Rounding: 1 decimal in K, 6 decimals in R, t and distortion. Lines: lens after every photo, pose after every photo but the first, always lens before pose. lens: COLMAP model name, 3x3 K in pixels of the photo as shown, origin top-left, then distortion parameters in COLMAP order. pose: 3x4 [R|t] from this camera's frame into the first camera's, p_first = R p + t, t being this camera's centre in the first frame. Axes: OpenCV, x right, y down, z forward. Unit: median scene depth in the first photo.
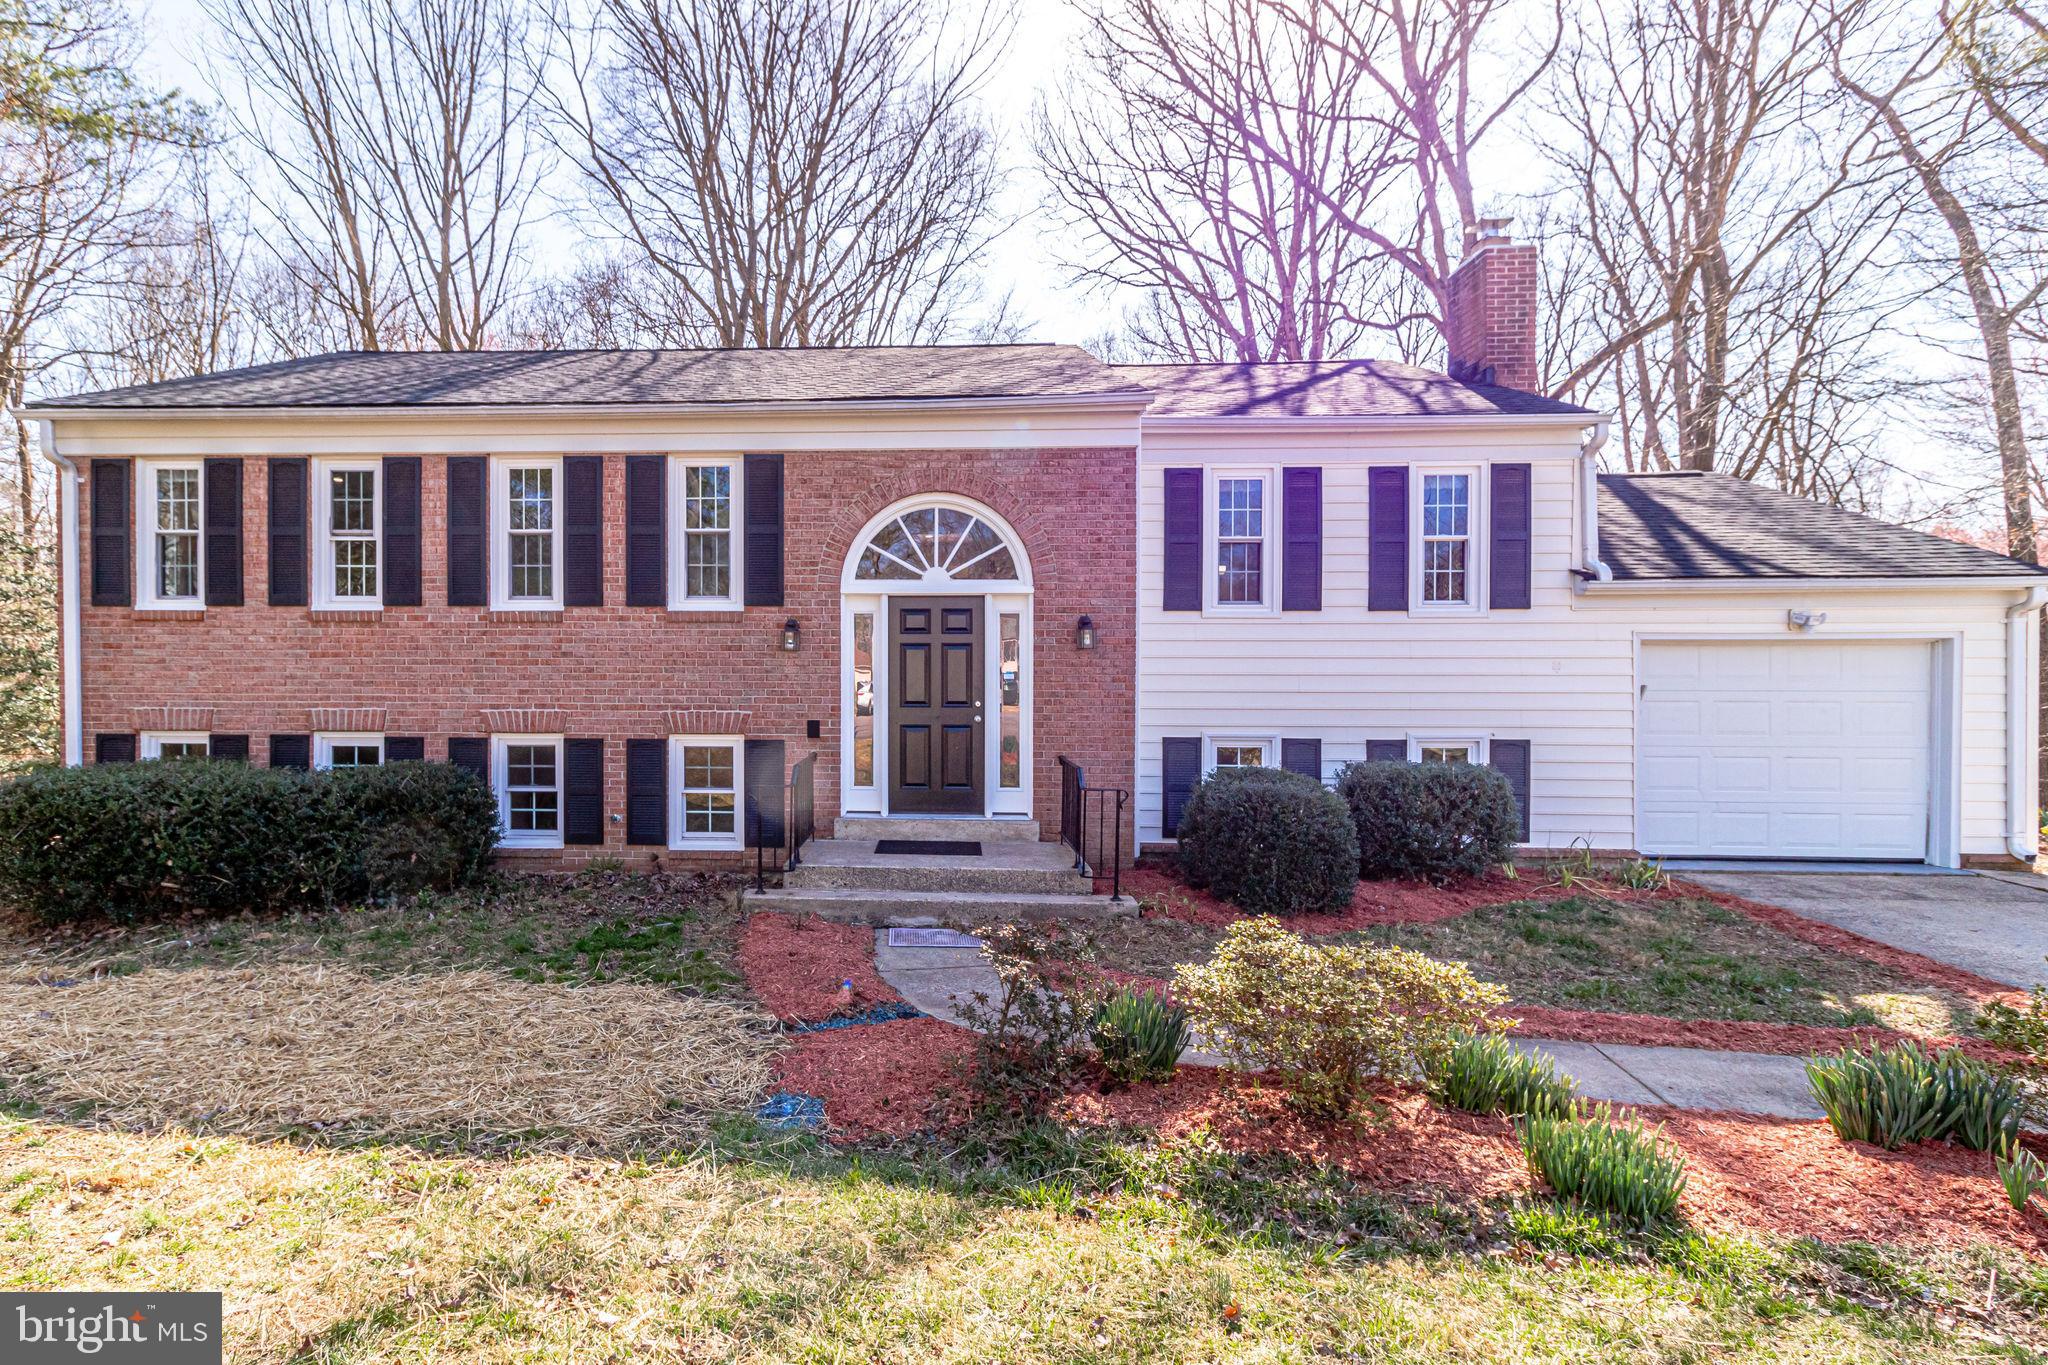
lens RADIAL K [[1071.8, 0, 858.6], [0, 1071.8, 676.8], [0, 0, 1]] dist [-0.001033, 0.000437]
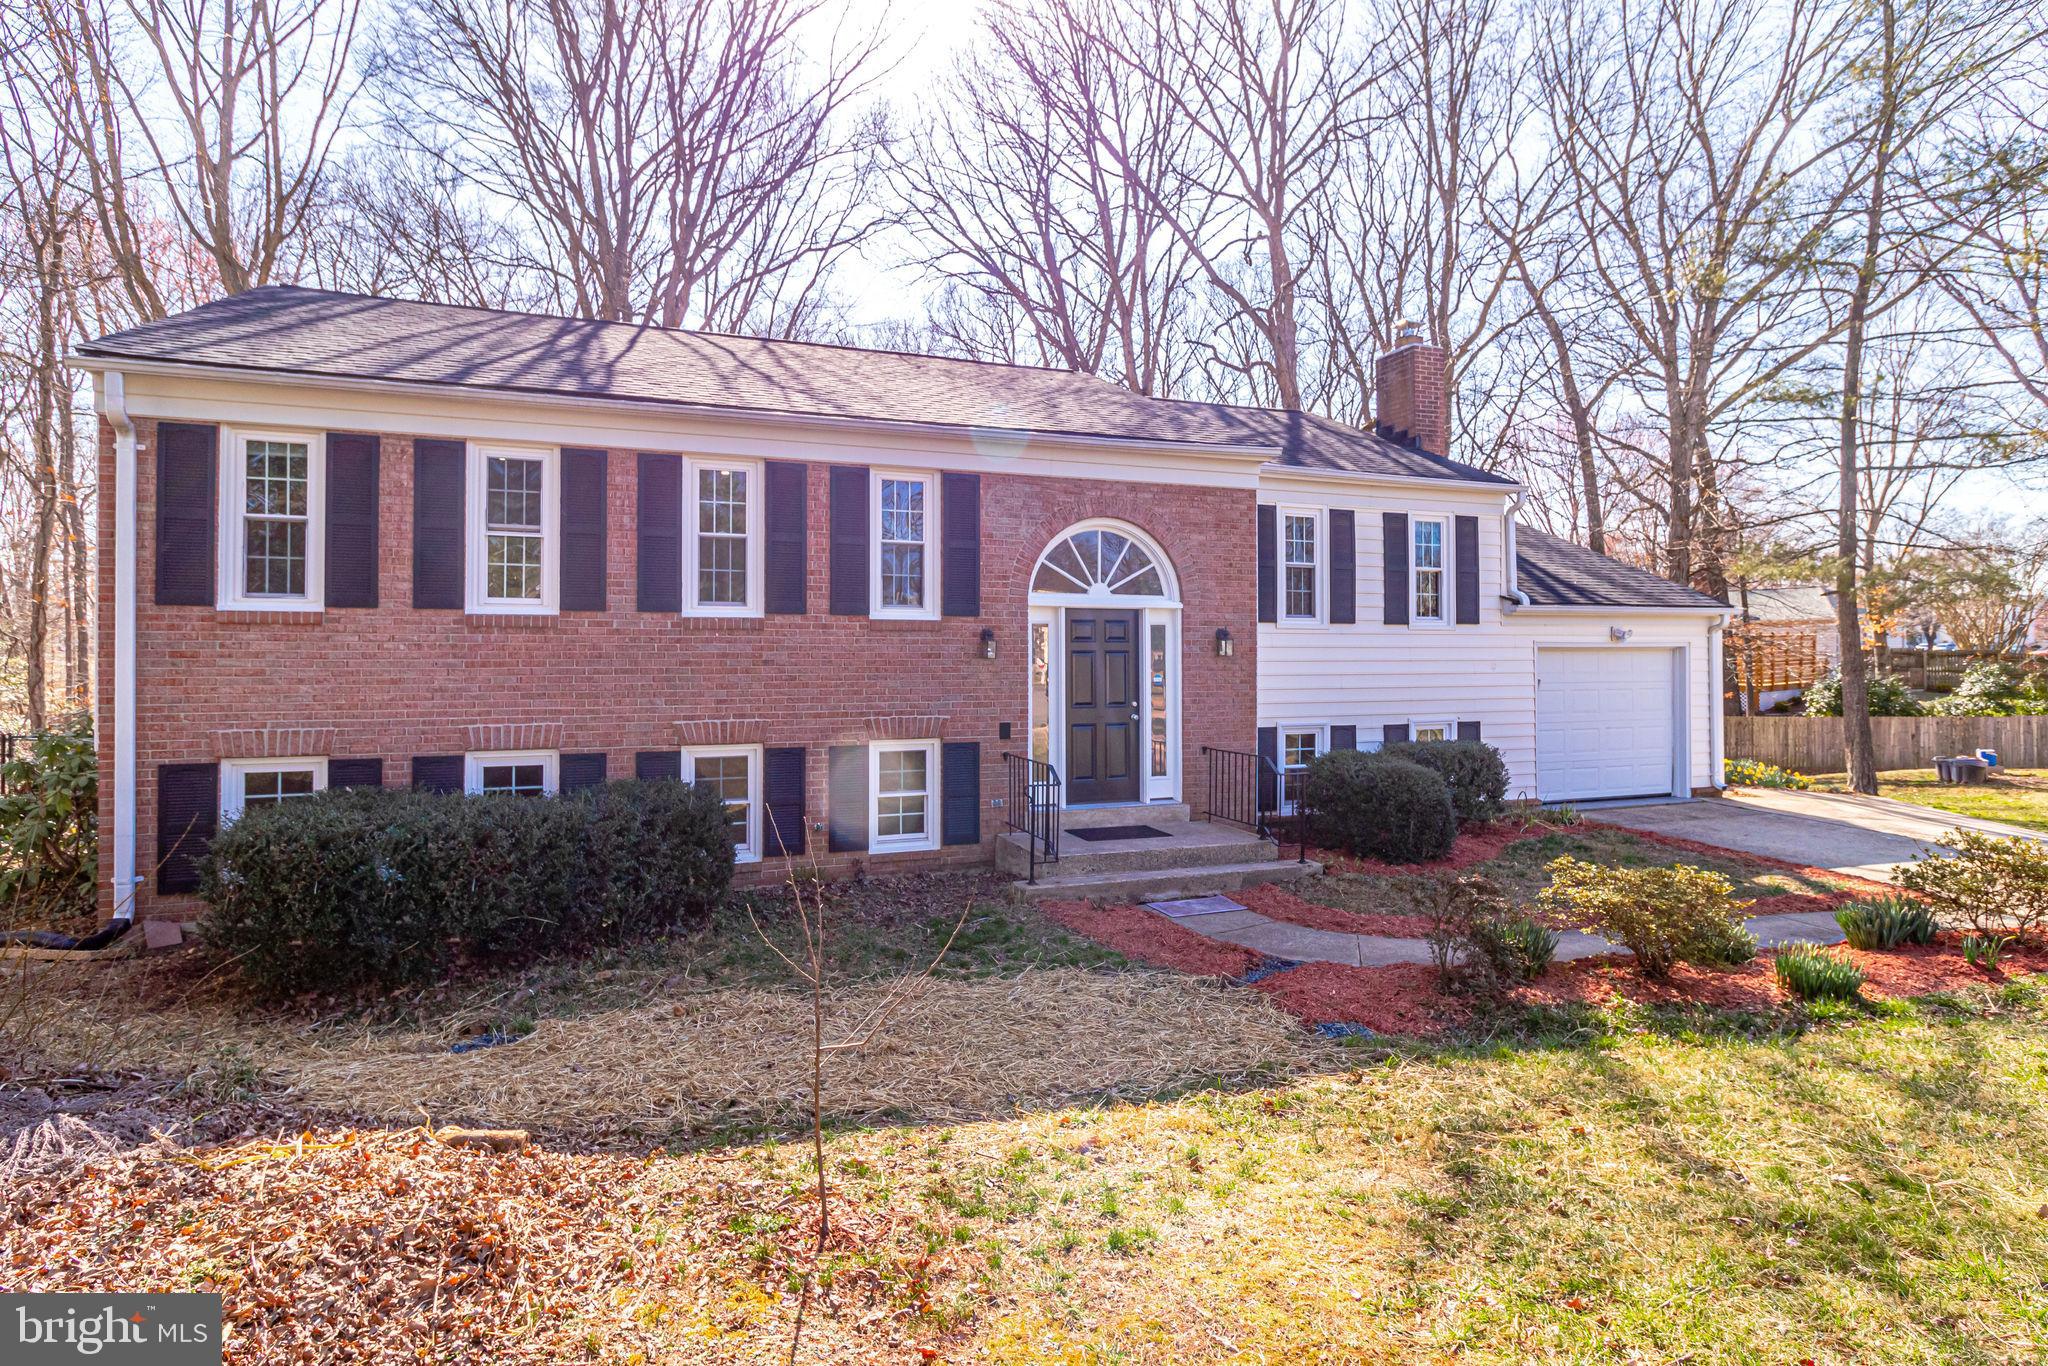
lens RADIAL K [[1068.0, 0, 1028.8], [0, 1068.0, 656.1], [0, 0, 1]] dist [-0.015746, 0.000548]
pose [[0.910260, -0.002992, 0.414027, -0.454038], [0.013708, 0.999643, -0.022915, -0.000843], [-0.413811, 0.026534, 0.909976, 0.013358]]
